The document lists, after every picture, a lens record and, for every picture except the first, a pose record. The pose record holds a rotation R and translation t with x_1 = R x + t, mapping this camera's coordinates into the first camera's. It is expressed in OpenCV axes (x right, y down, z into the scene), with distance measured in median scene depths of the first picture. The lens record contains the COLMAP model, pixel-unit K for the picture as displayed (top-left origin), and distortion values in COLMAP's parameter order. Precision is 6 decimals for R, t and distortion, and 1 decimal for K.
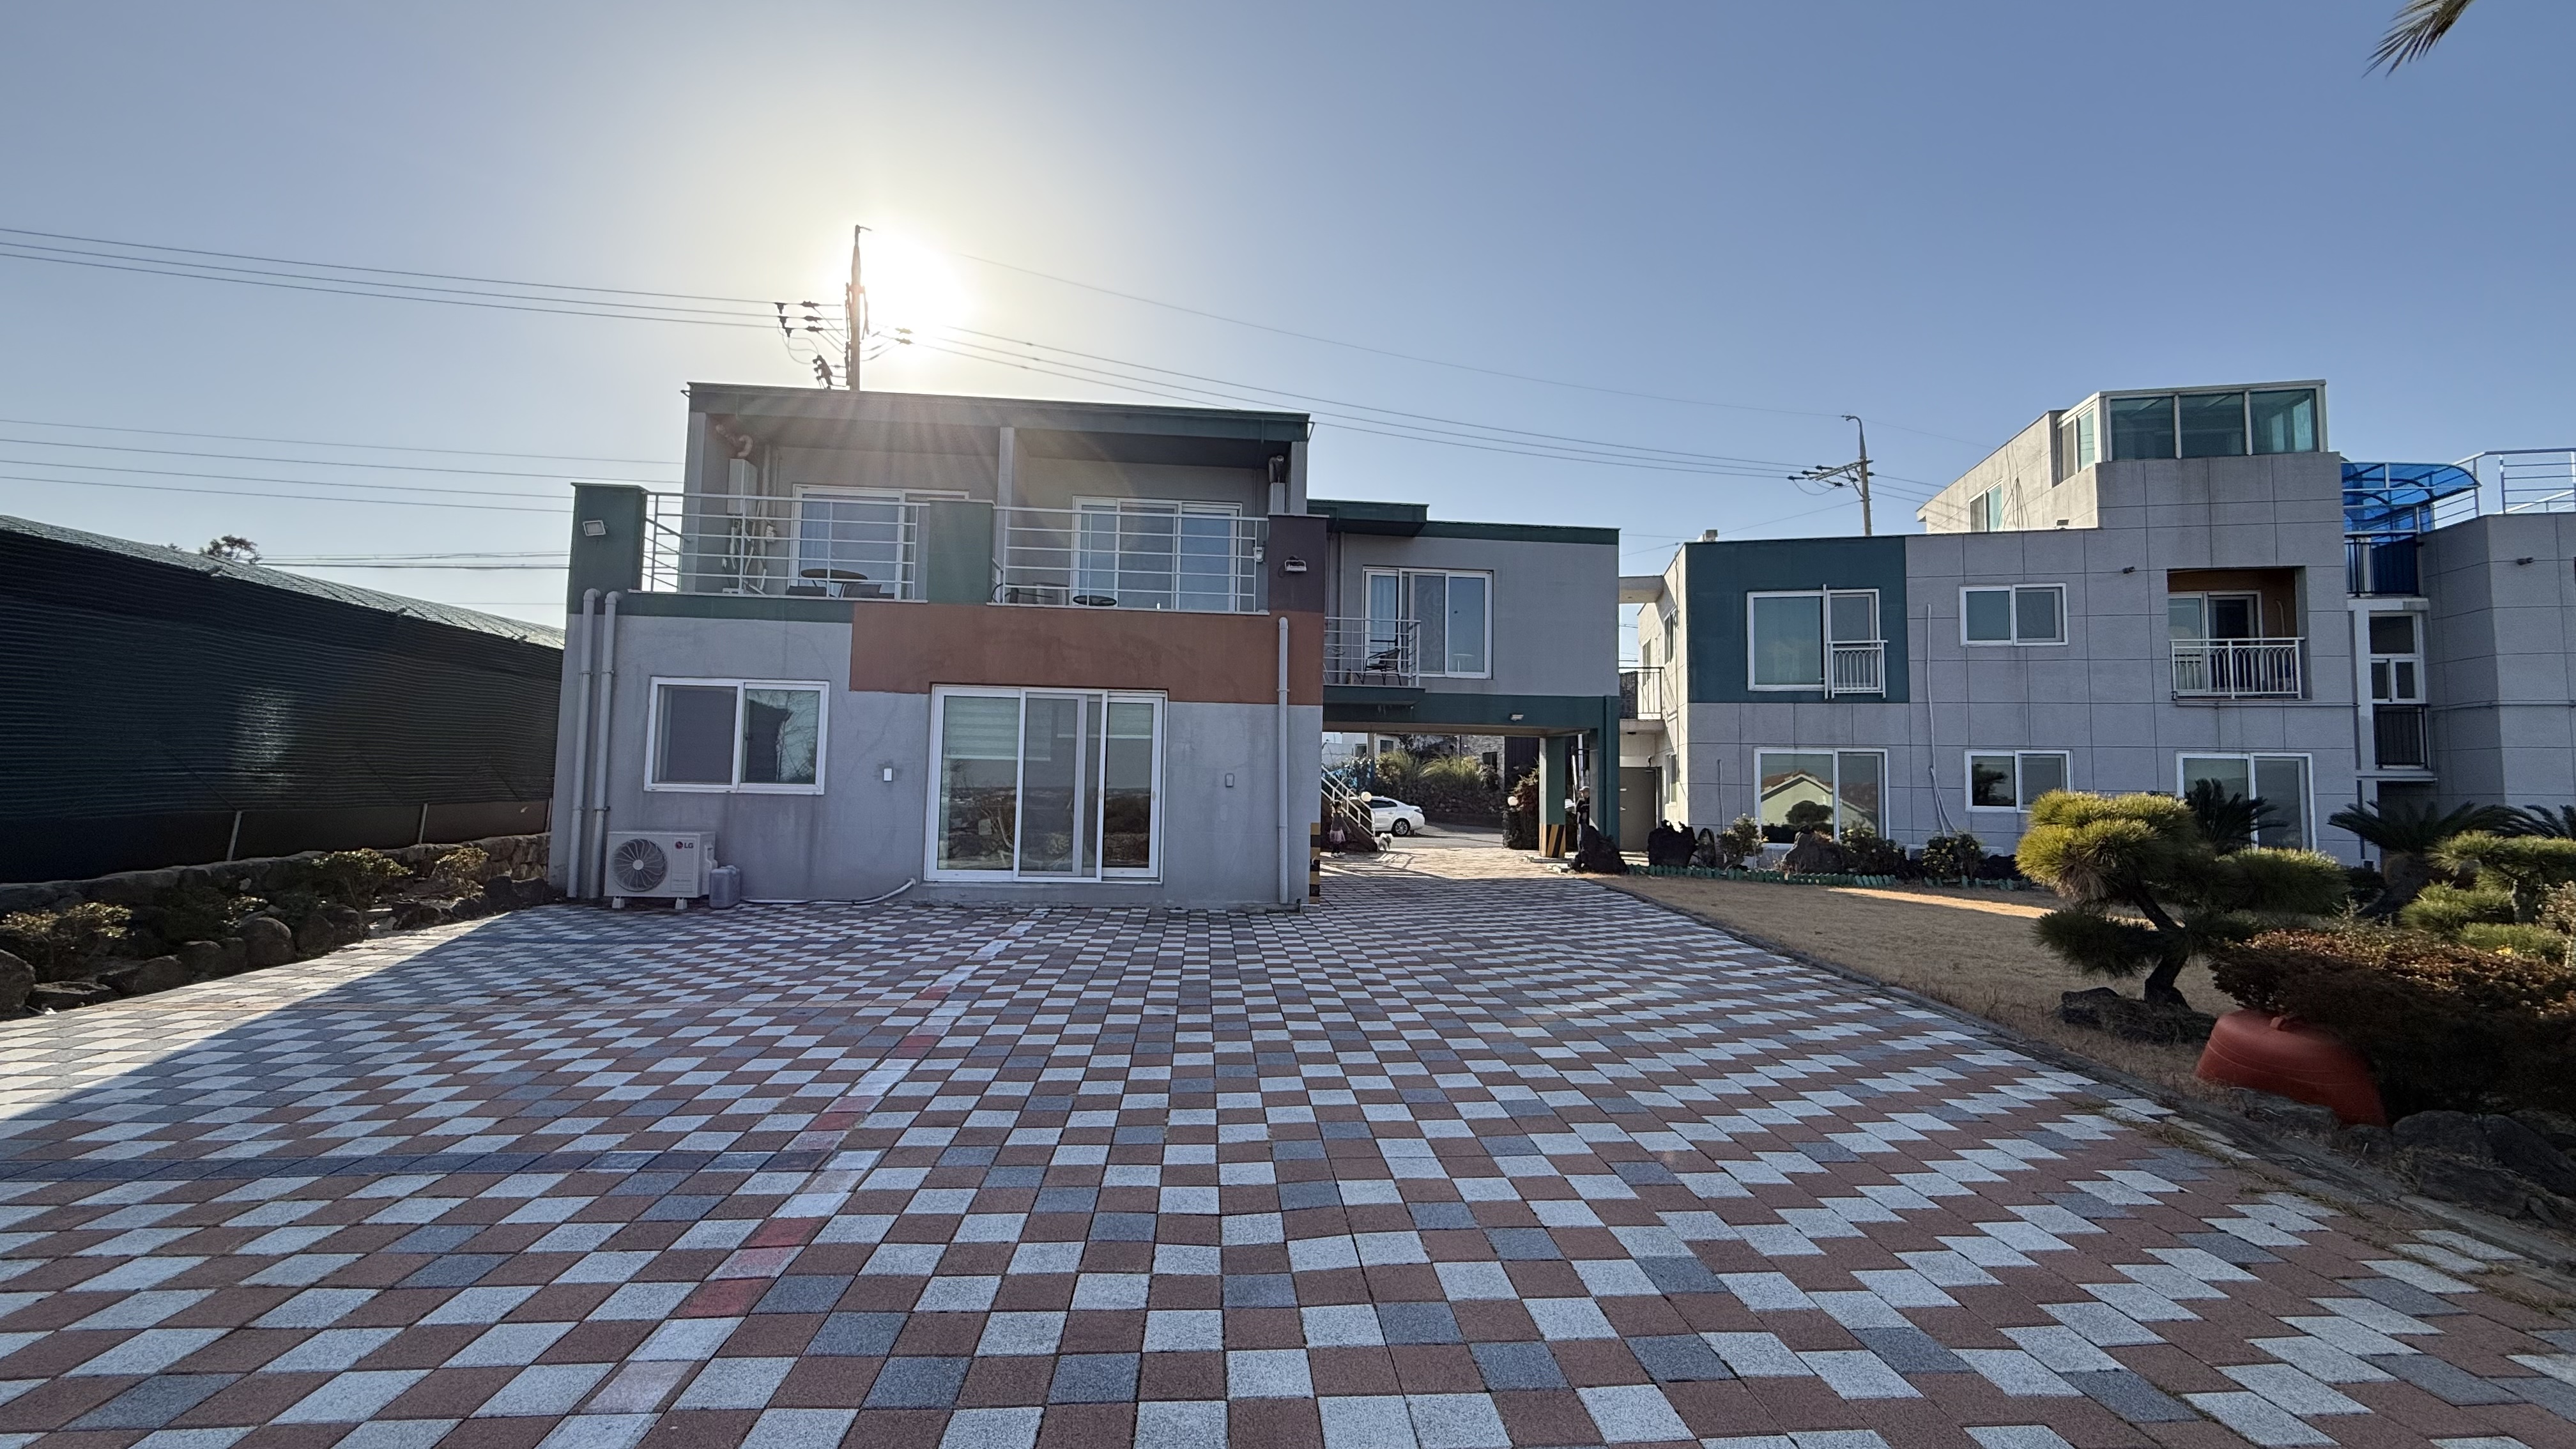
lens RADIAL K [[1042.0, 0, 1288.0], [0, 1042.0, 724.5], [0, 0, 1]] dist [0.001801, 0.000255]
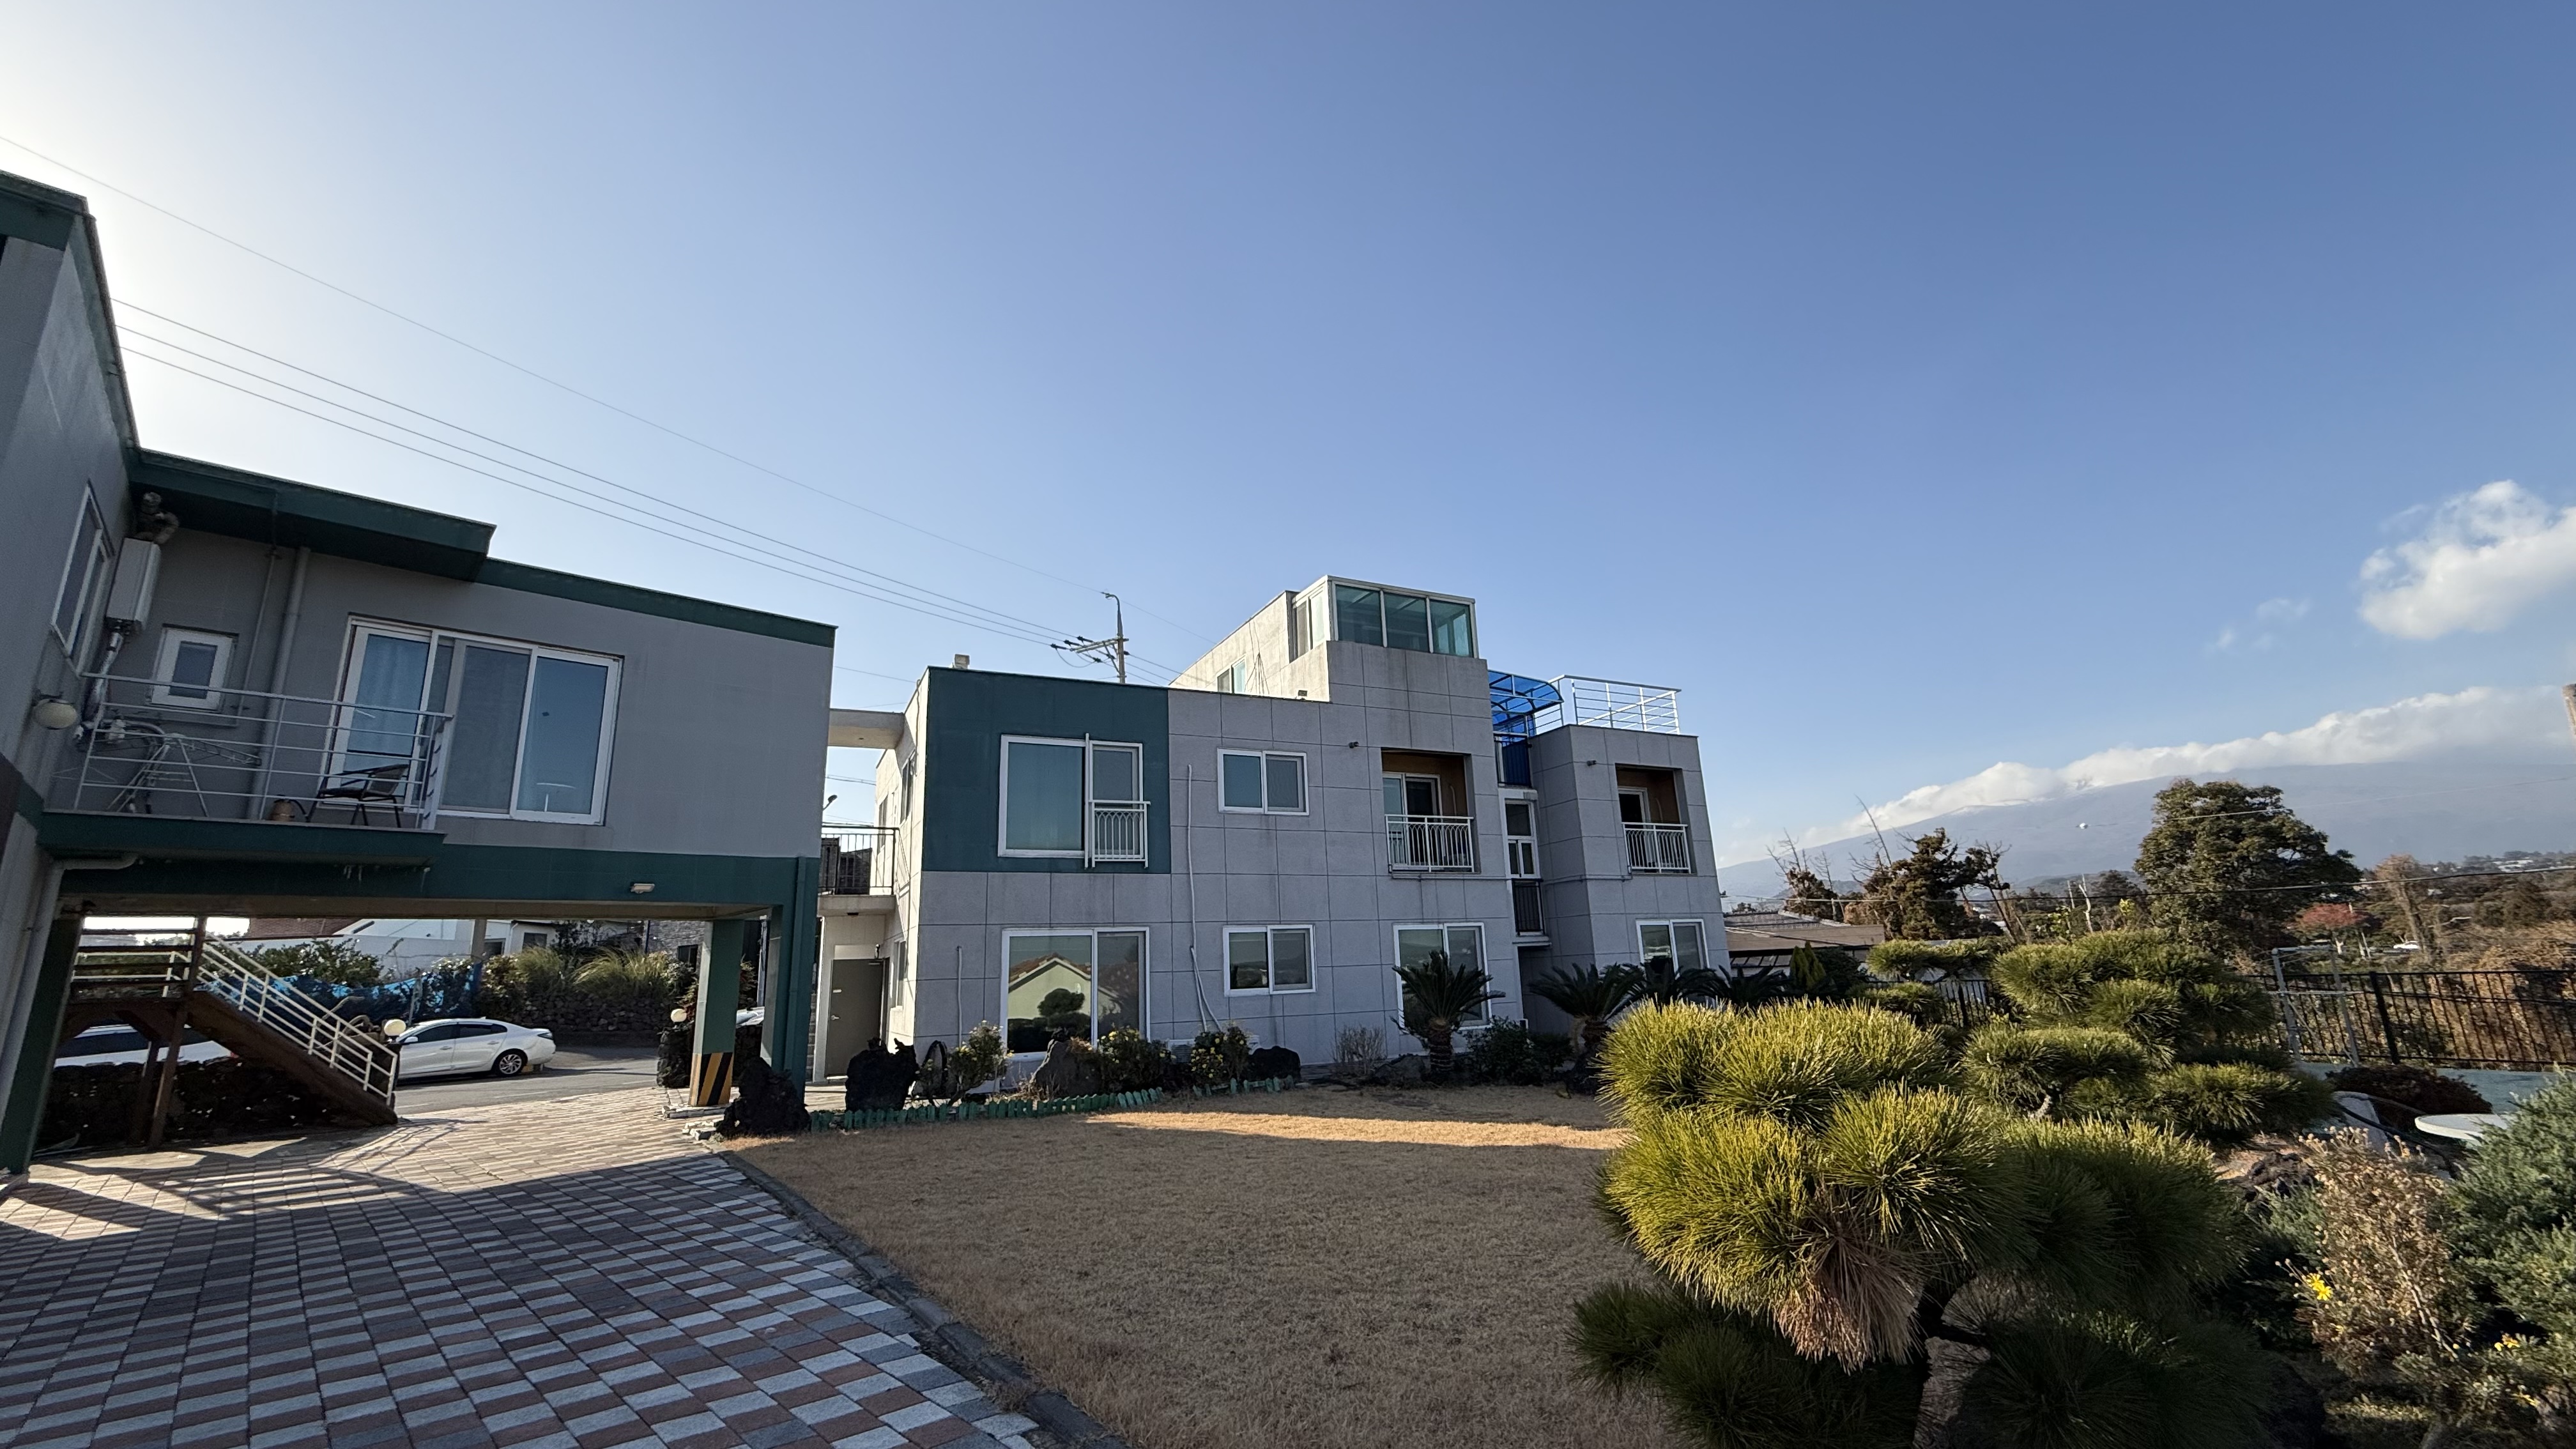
lens RADIAL K [[1042.0, 0, 1288.0], [0, 1042.0, 724.5], [0, 0, 1]] dist [0.001801, 0.000255]
pose [[0.781706, 0.098232, 0.615862, 0.117420], [0.011593, 0.985058, -0.171835, 0.007821], [-0.623539, 0.141464, 0.768887, 0.241630]]
